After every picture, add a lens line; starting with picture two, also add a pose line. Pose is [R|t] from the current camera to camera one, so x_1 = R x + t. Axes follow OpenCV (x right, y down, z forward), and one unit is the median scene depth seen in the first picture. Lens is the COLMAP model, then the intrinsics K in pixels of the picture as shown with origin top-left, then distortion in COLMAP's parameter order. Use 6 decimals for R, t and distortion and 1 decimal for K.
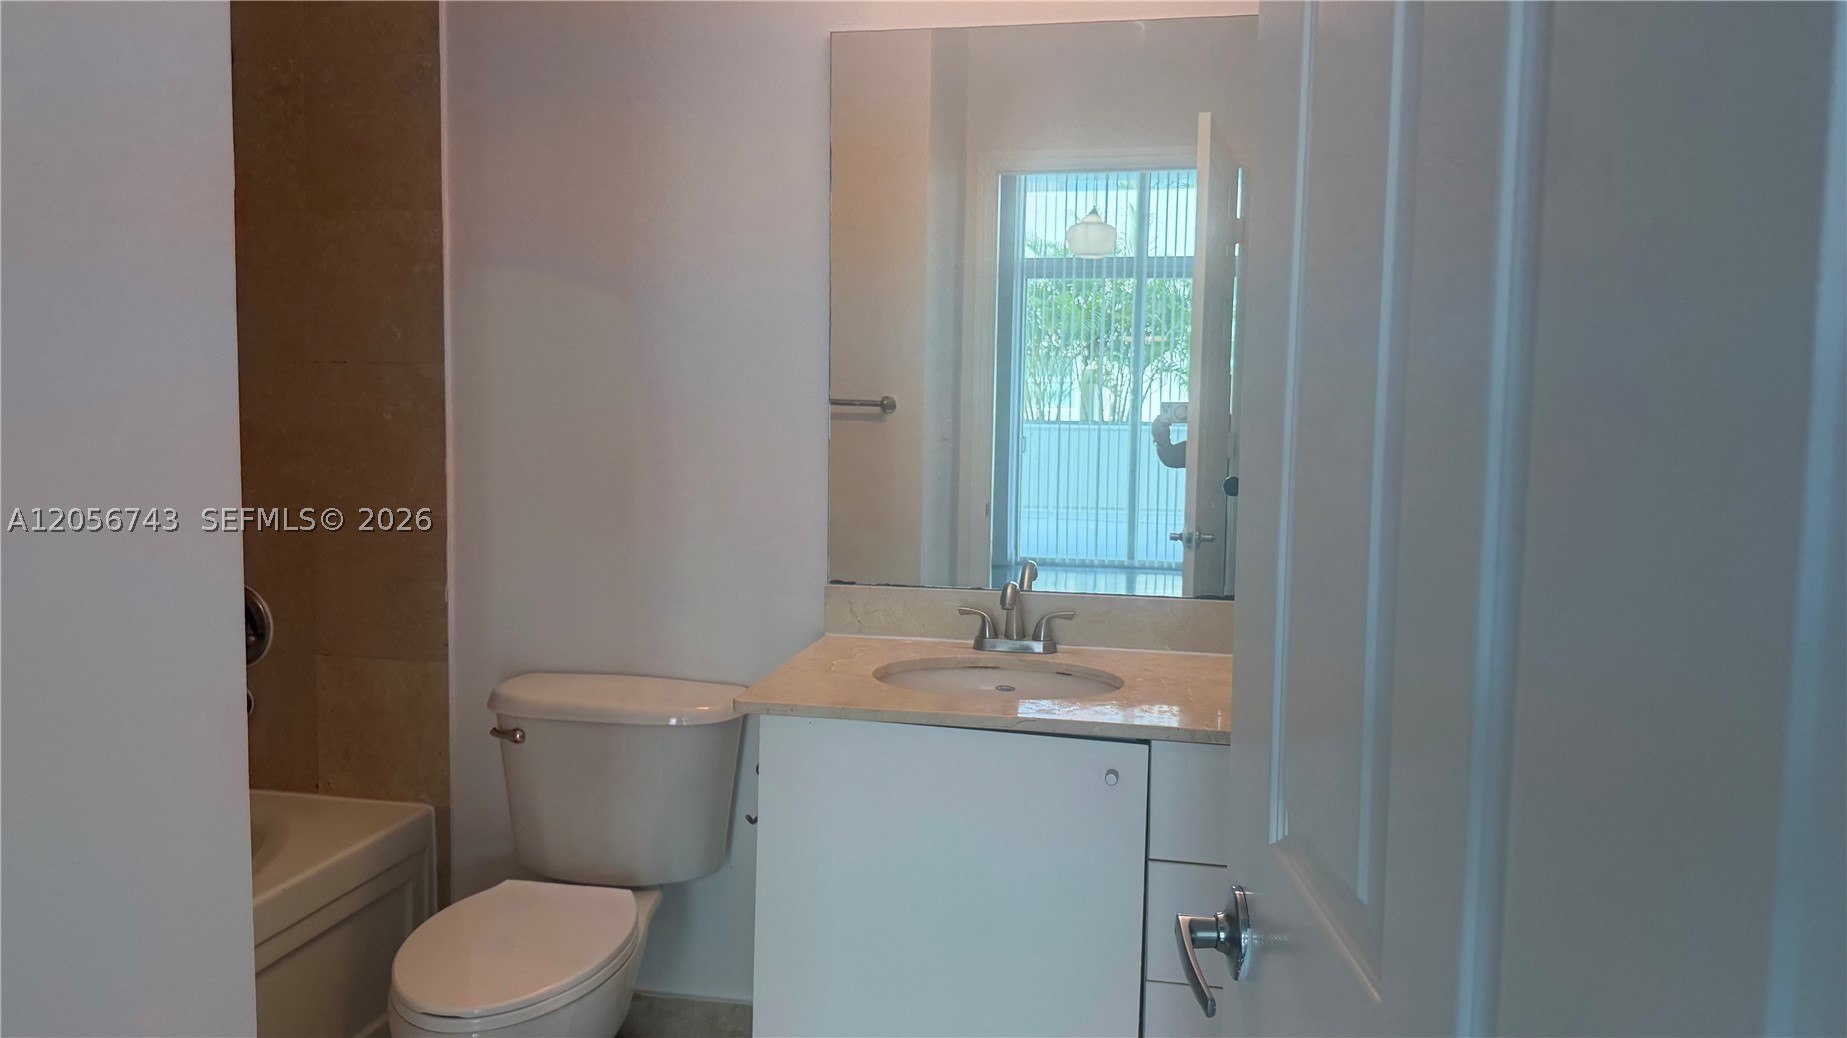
lens RADIAL K [[1341.4, 0, 927.9], [0, 1341.4, 517.0], [0, 0, 1]] dist [0.092271, -0.029885]
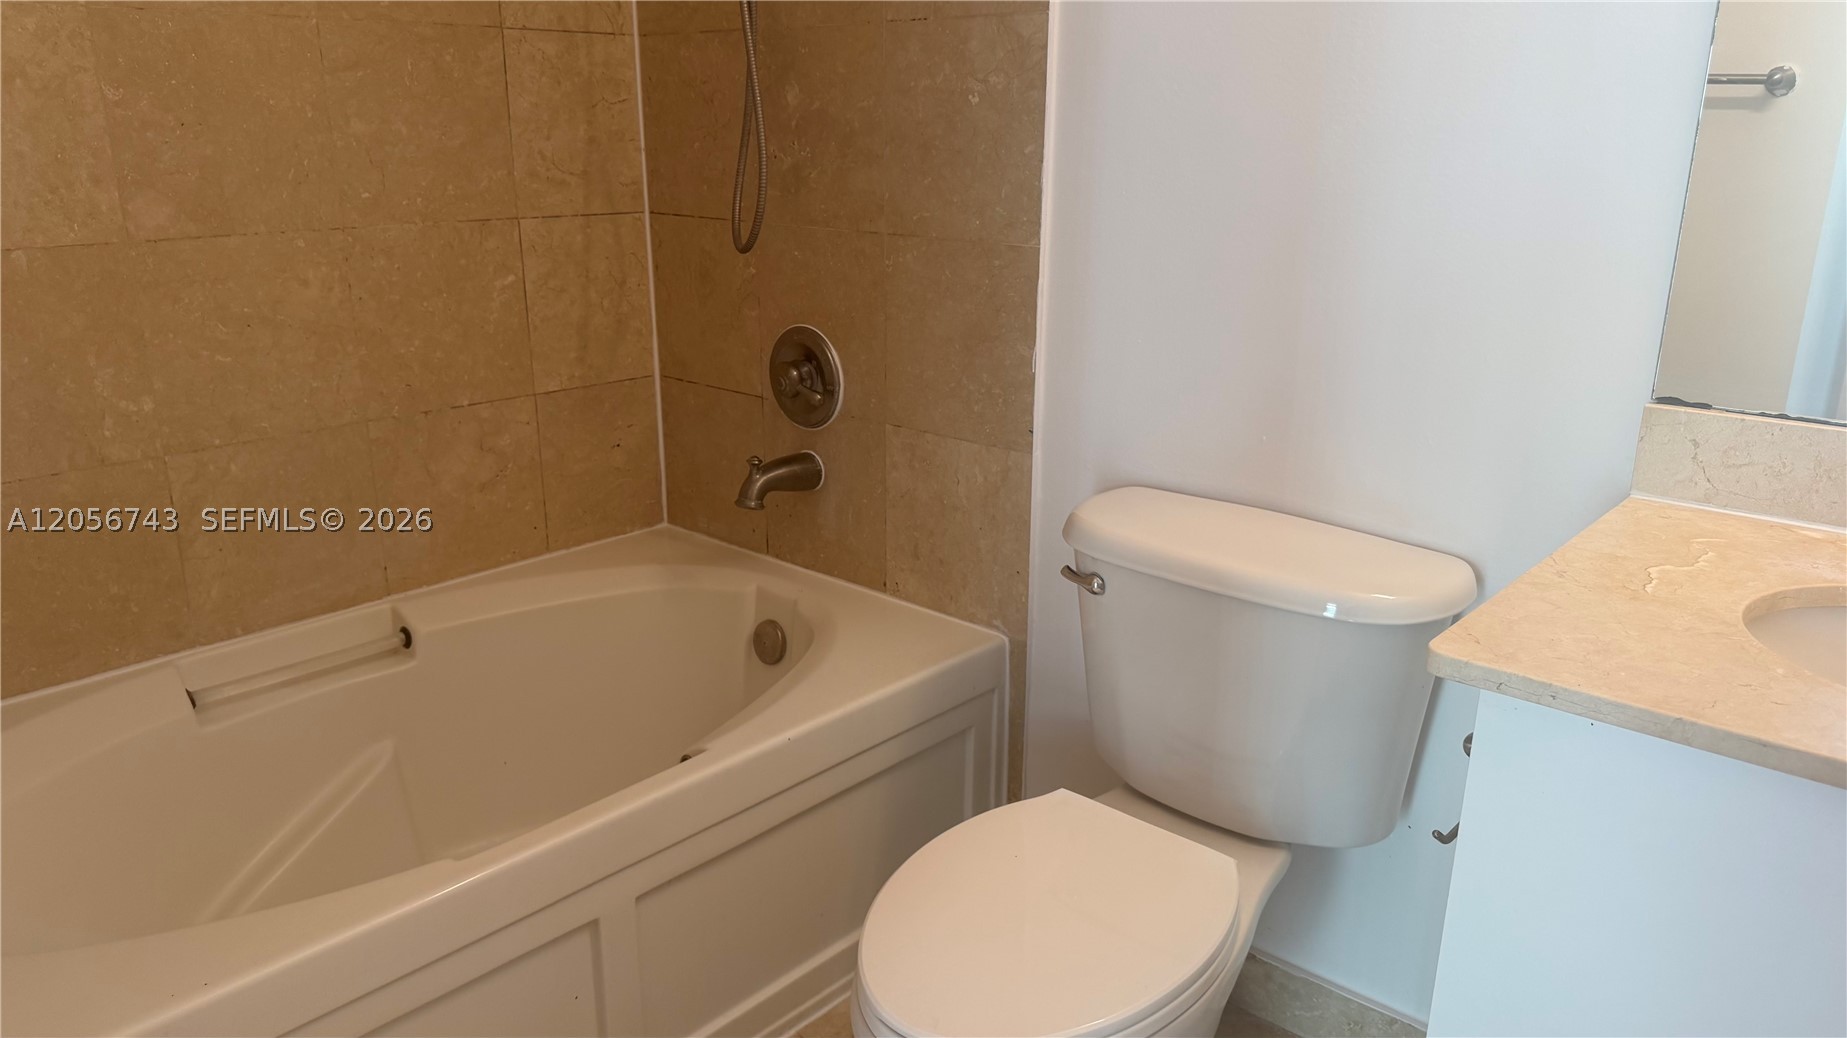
lens RADIAL K [[1341.4, 0, 924.0], [0, 1341.4, 515.9], [0, 0, 1]] dist [0.092271, -0.029885]
pose [[0.863103, 0.140893, -0.484976, -0.050368], [-0.041423, 0.976811, 0.210059, -0.009775], [0.503326, -0.161213, 0.848925, 0.357826]]
